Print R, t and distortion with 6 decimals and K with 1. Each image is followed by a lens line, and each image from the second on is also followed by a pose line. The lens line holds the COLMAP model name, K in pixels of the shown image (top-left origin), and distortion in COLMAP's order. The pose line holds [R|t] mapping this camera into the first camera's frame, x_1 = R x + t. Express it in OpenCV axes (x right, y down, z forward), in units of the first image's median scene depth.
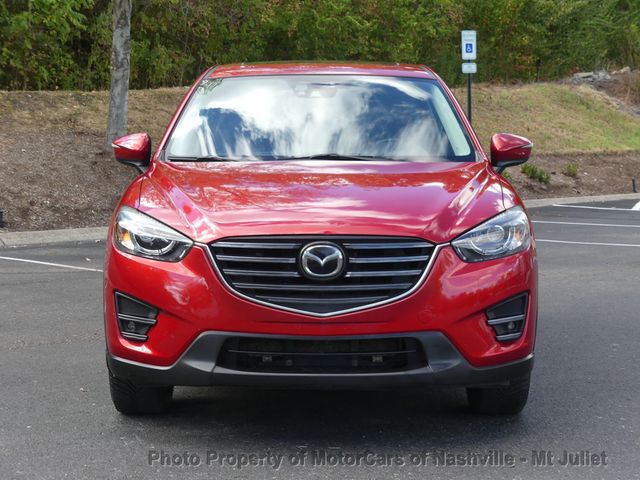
lens RADIAL K [[1354.0, 0, 321.1], [0, 1354.0, 243.2], [0, 0, 1]] dist [-0.029648, 0.000000]
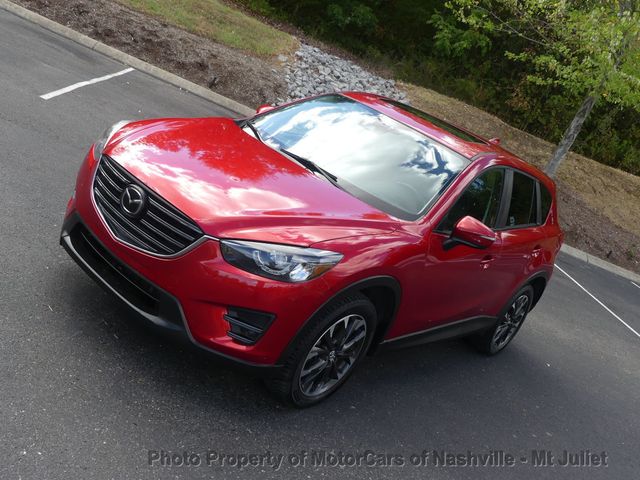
lens RADIAL K [[680.3, 0, 322.8], [0, 680.3, 235.7], [0, 0, 1]] dist [-0.005326, 0.000000]
pose [[0.712481, 0.469593, -0.521395, 0.467701], [-0.446218, 0.876672, 0.179821, -0.150065], [0.541535, 0.104537, 0.834153, 0.553622]]
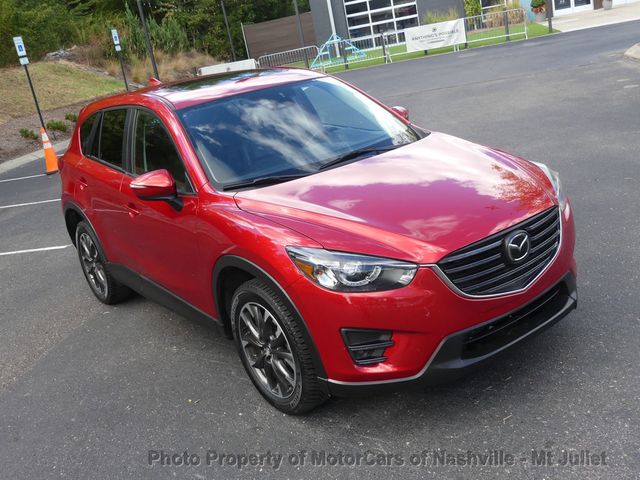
lens RADIAL K [[680.3, 0, 324.0], [0, 680.3, 240.4], [0, 0, 1]] dist [-0.005326, 0.000000]
pose [[0.789197, -0.300225, 0.535754, -0.447918], [0.207801, 0.951450, 0.227070, -0.162535], [-0.577915, -0.067873, 0.813269, 0.594658]]
